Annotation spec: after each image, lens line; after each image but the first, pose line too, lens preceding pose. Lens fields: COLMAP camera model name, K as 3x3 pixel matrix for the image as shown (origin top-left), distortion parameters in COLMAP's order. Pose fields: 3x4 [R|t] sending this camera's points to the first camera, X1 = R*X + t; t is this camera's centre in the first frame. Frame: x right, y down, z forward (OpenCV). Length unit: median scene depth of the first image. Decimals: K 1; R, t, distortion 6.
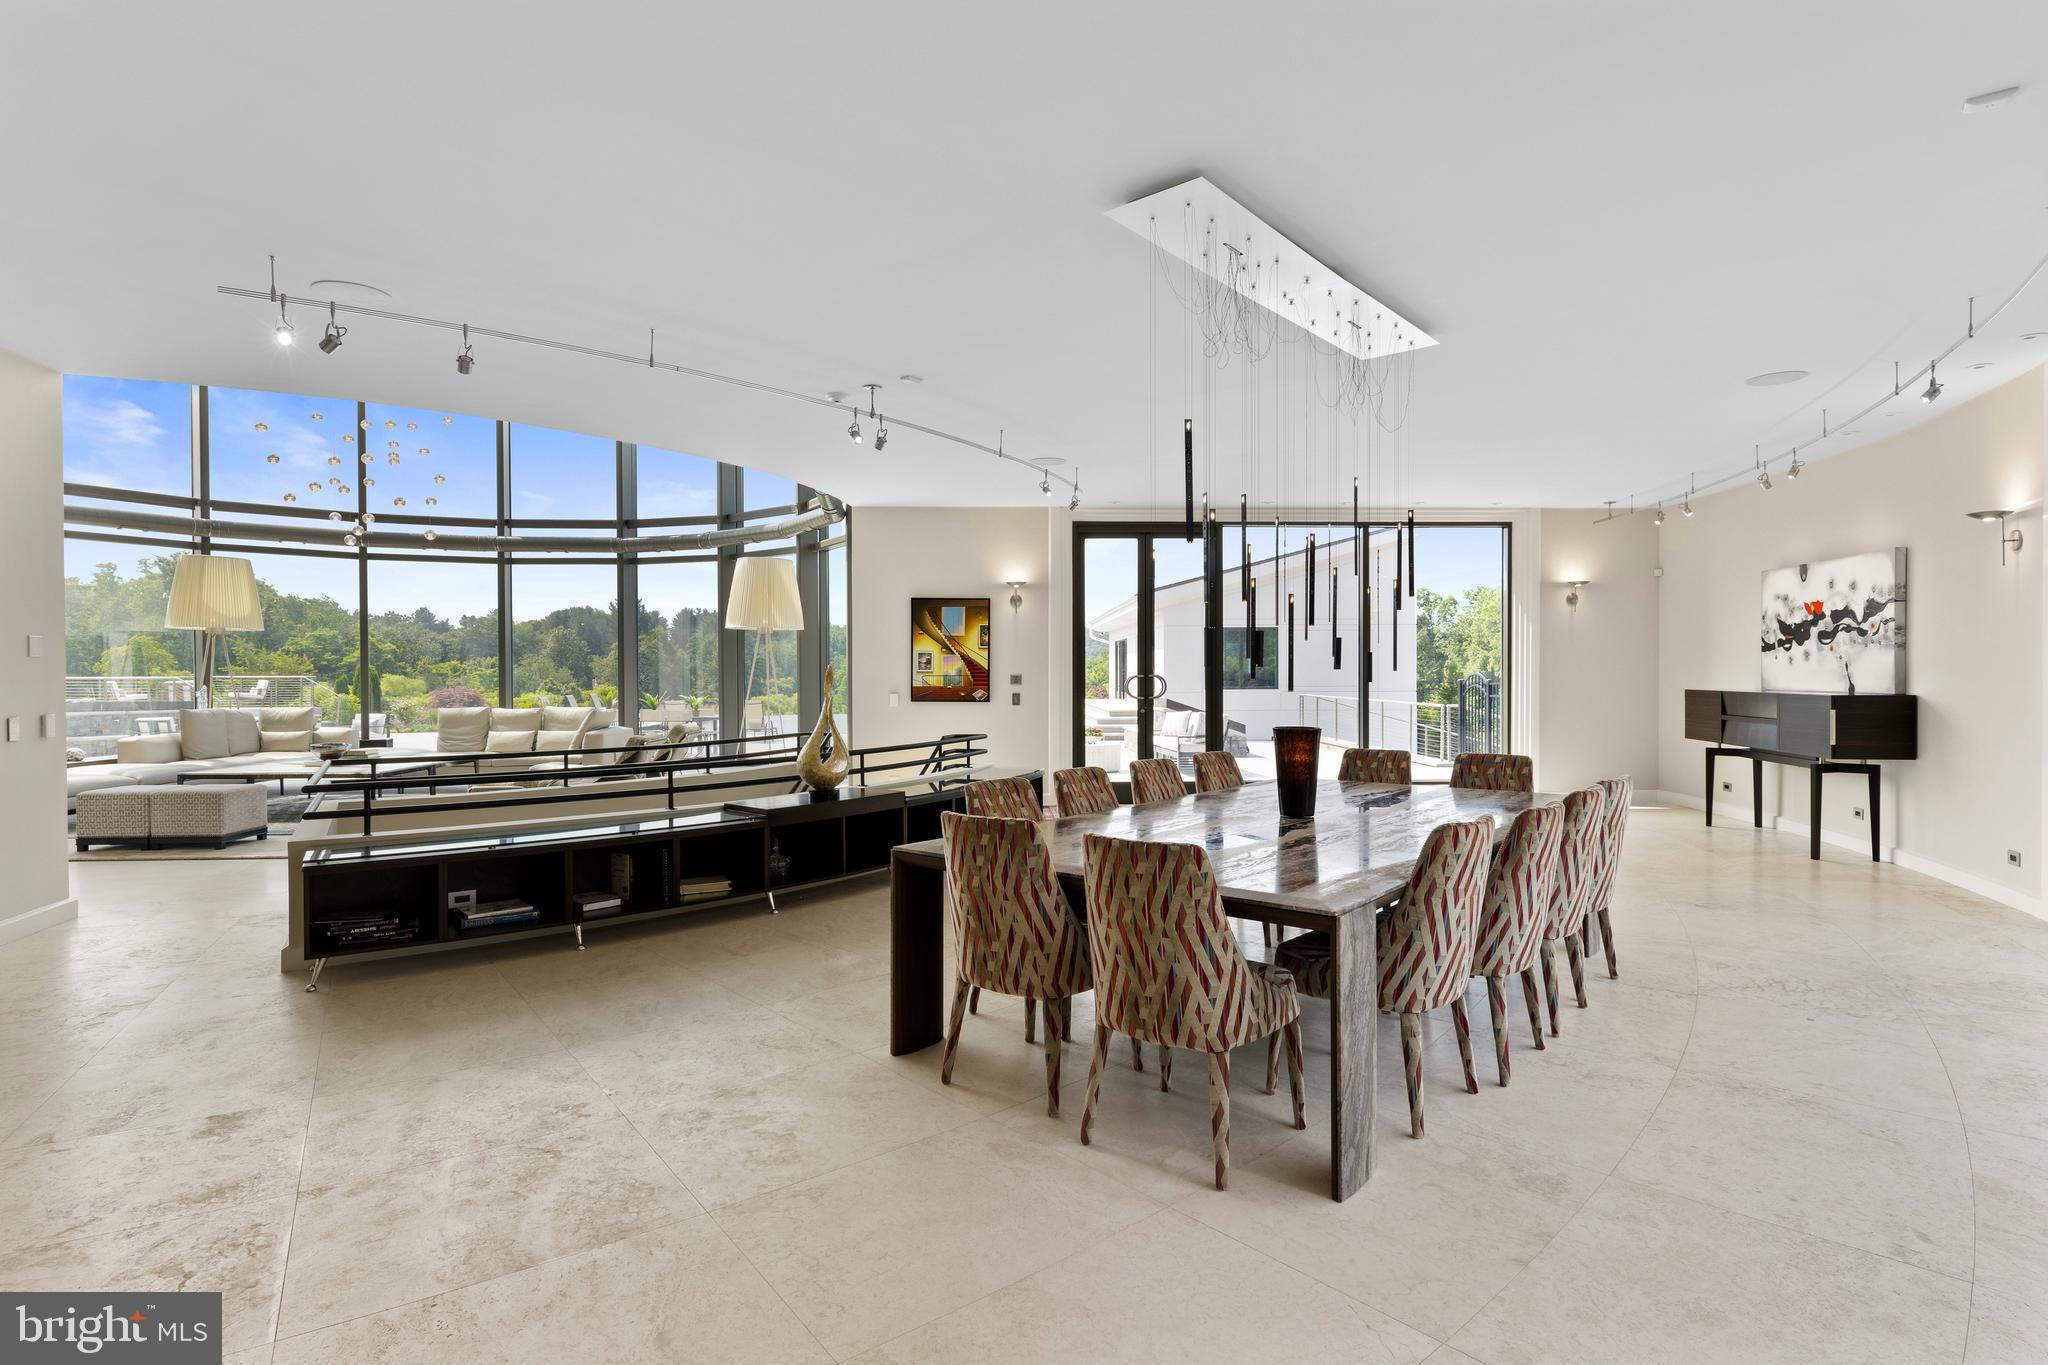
lens RADIAL K [[1043.2, 0, 1028.7], [0, 1043.2, 683.8], [0, 0, 1]] dist [0.009350, -0.001320]
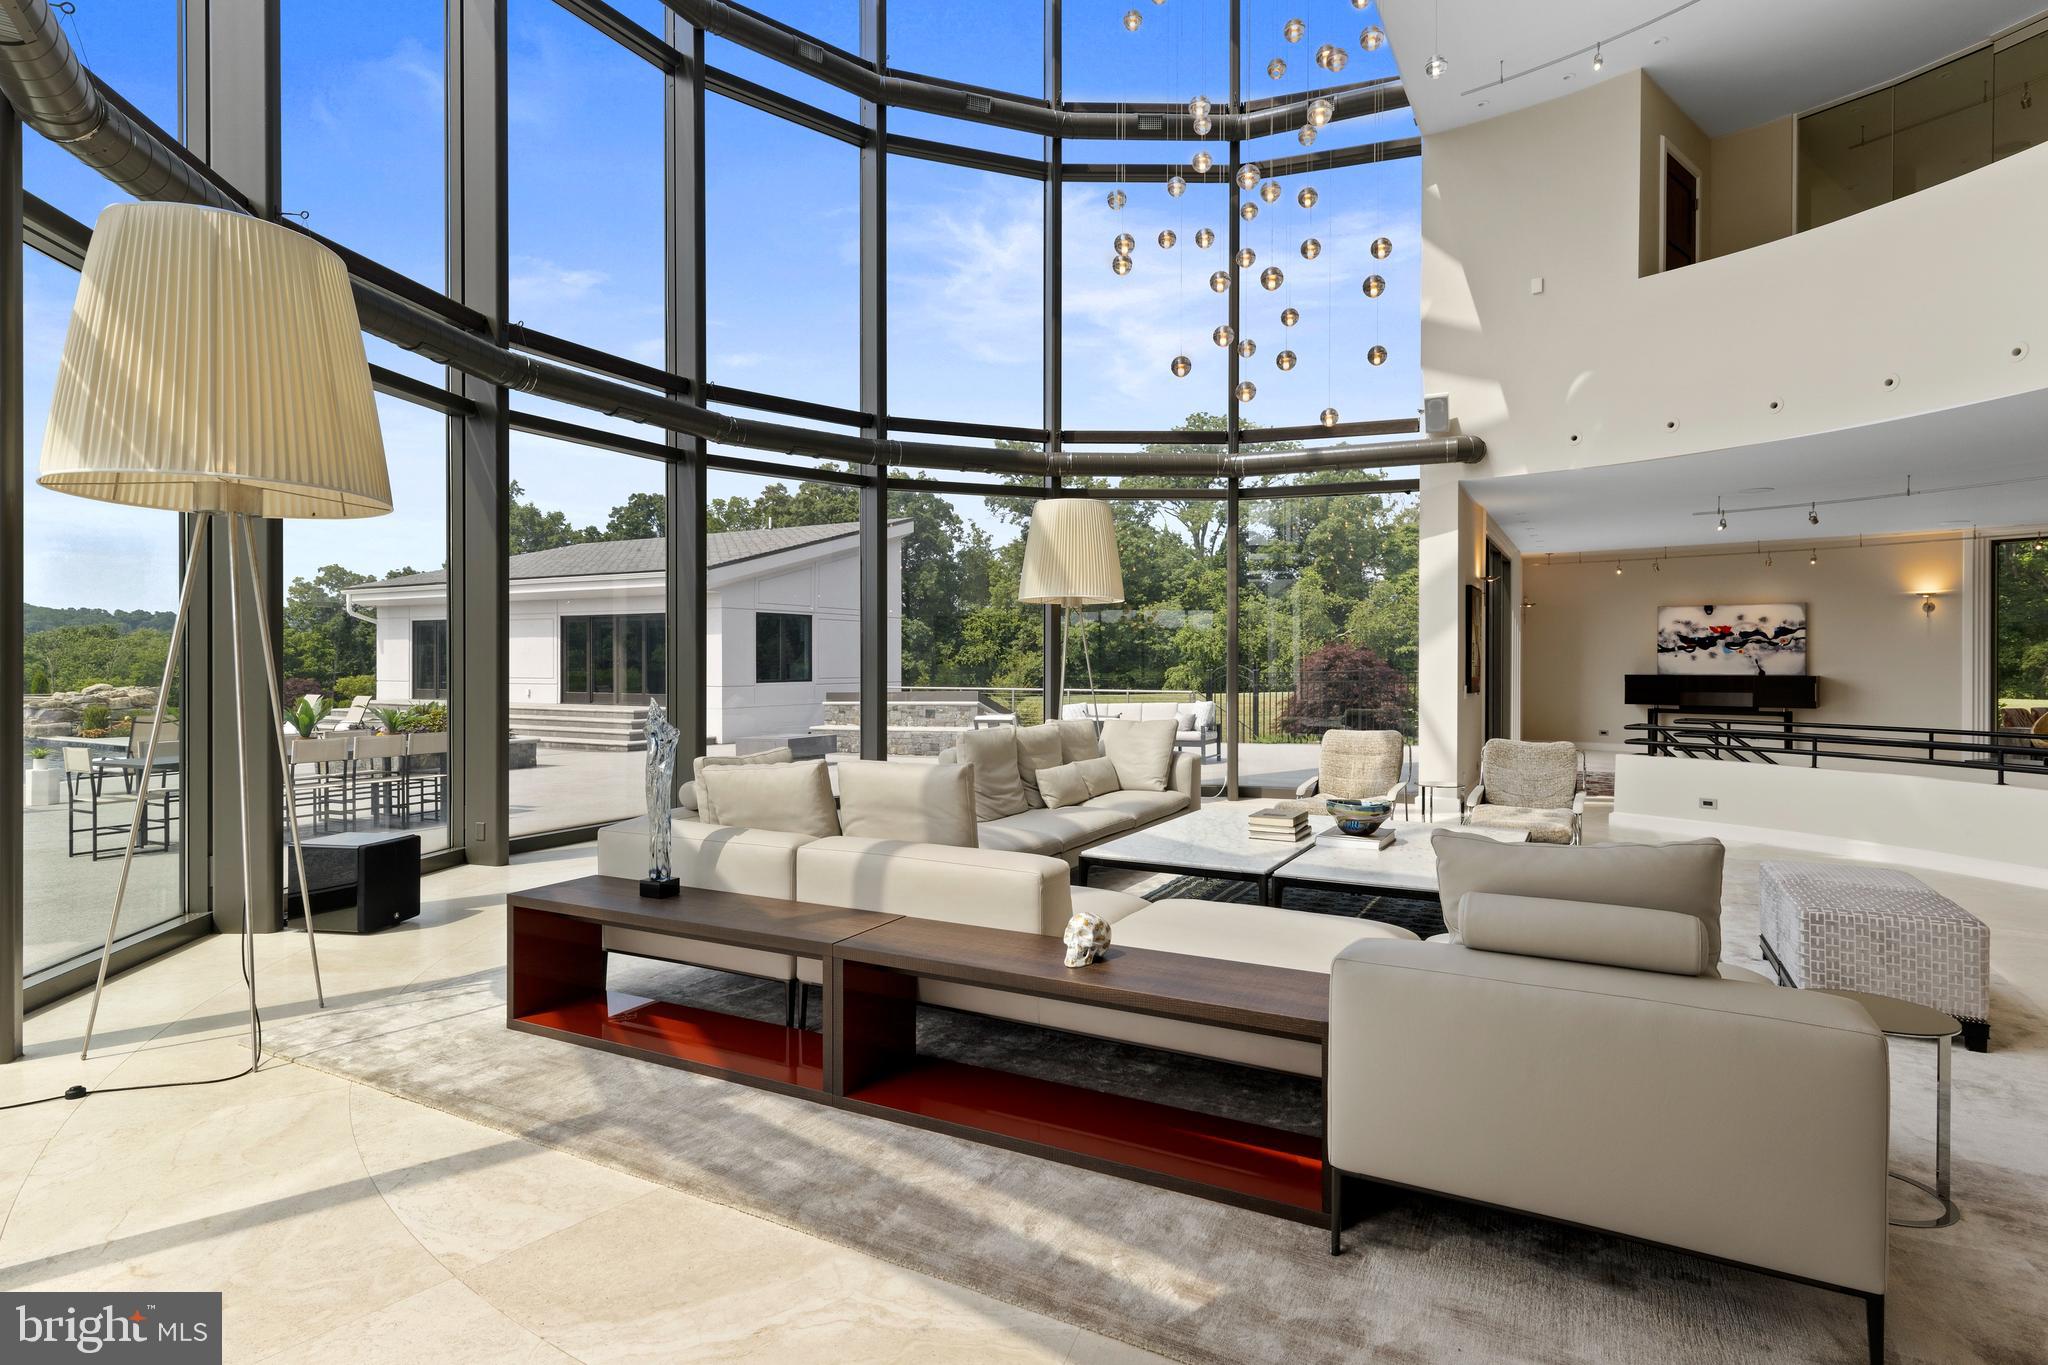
lens RADIAL K [[1050.5, 0, 1029.4], [0, 1050.5, 669.8], [0, 0, 1]] dist [0.011399, -0.001274]
pose [[0.512762, -0.002688, 0.858527, -1.144687], [0.007546, 0.999971, -0.001376, -0.005990], [-0.858498, 0.007184, 0.512767, 0.846037]]
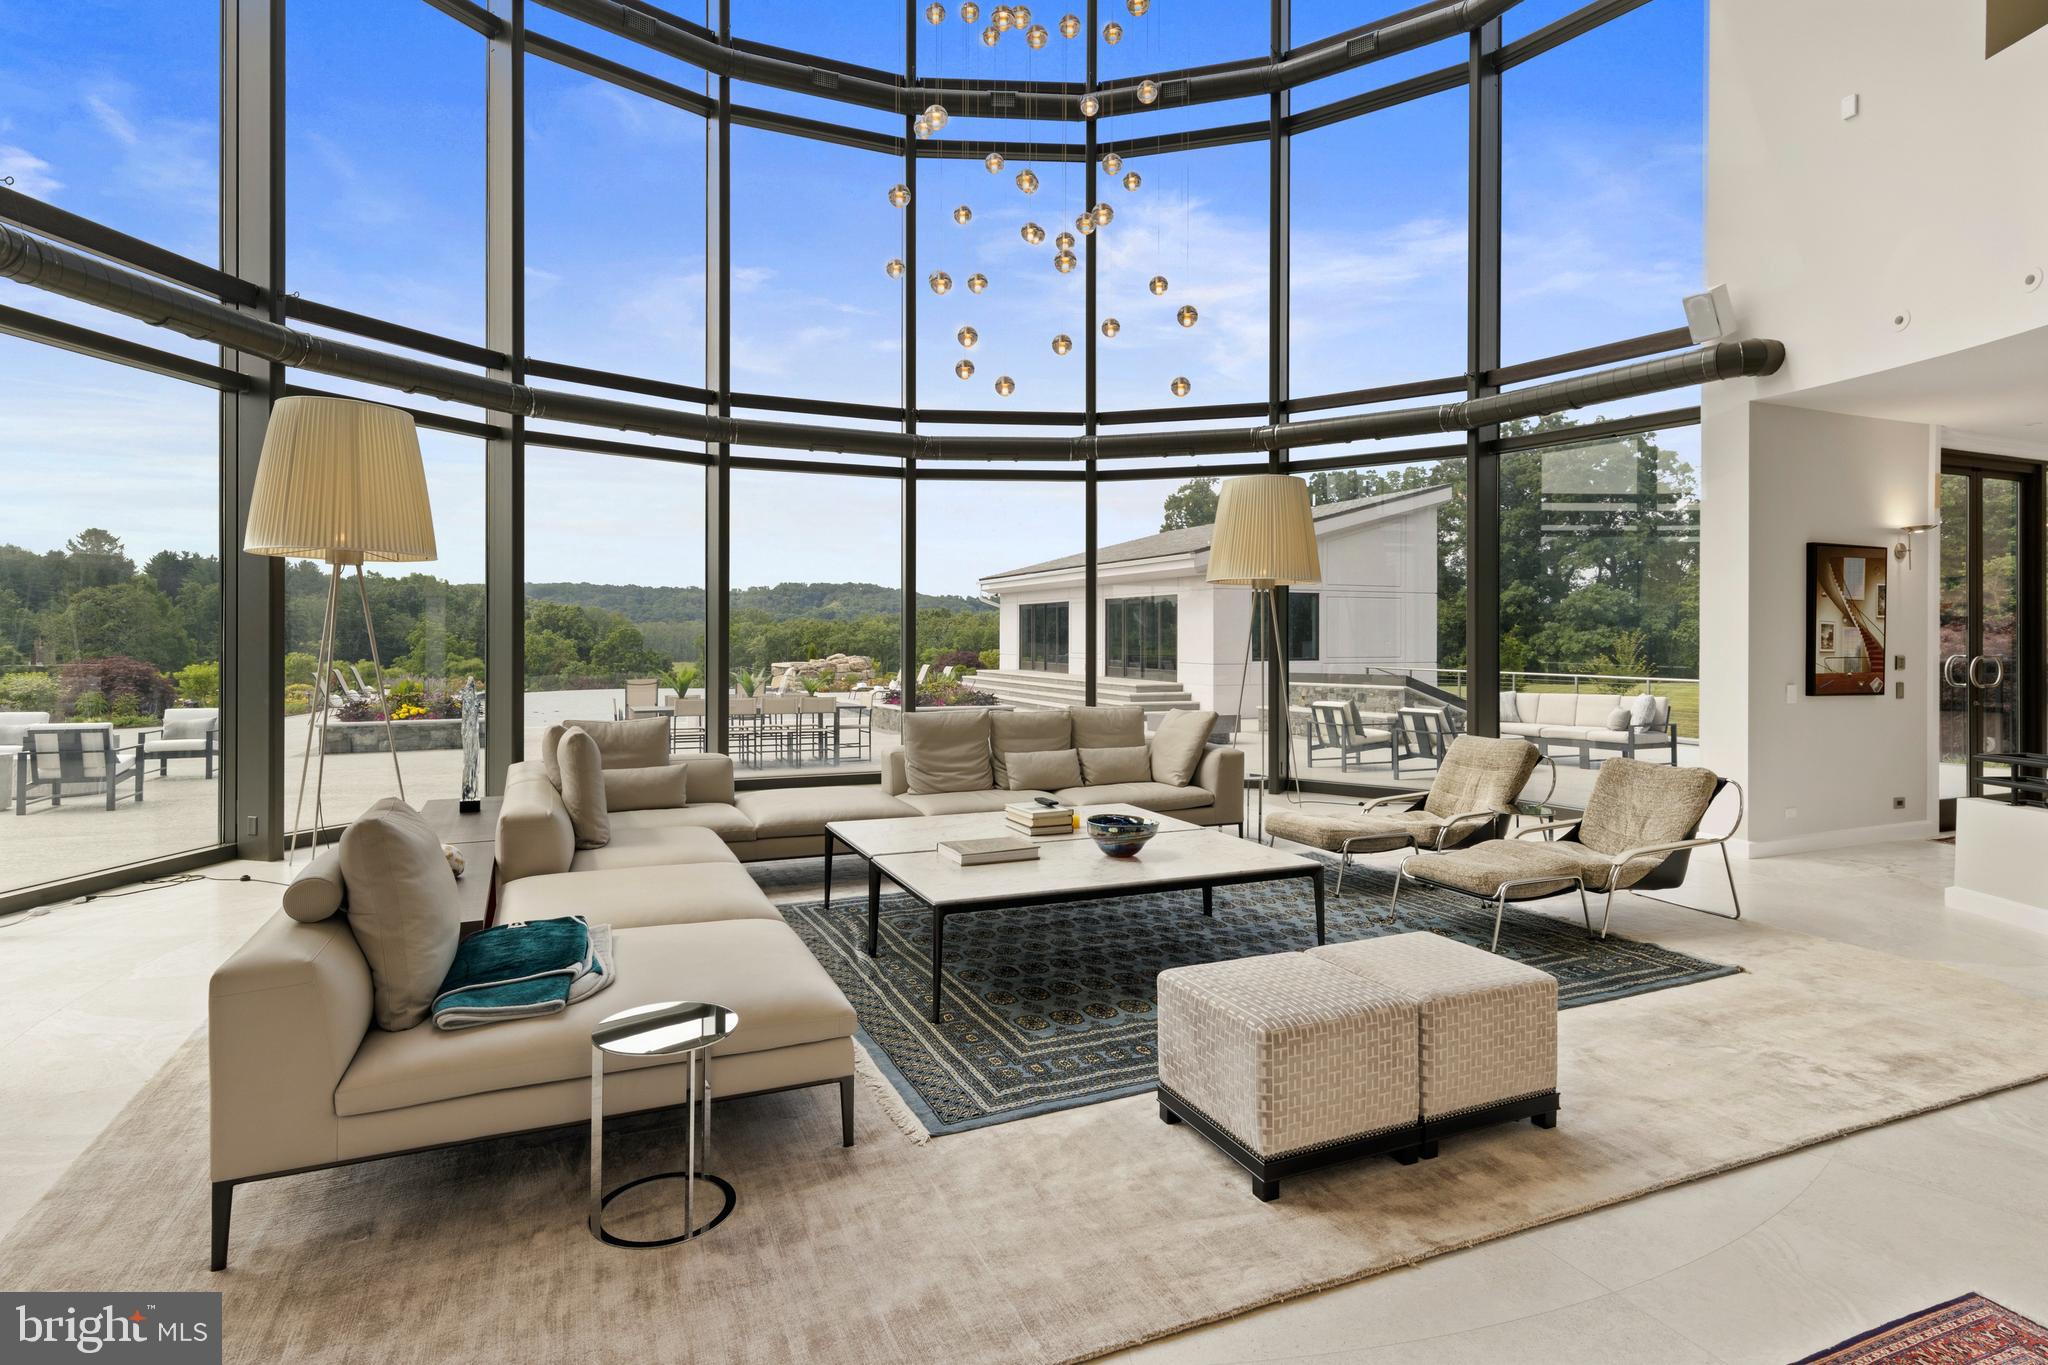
lens RADIAL K [[1063.2, 0, 1023.9], [0, 1063.2, 634.1], [0, 0, 1]] dist [0.012465, -0.000380]
pose [[0.931275, 0.006538, 0.364257, -0.835557], [-0.001919, 0.999913, -0.013040, -0.012919], [-0.364311, 0.011445, 0.931207, 0.536110]]
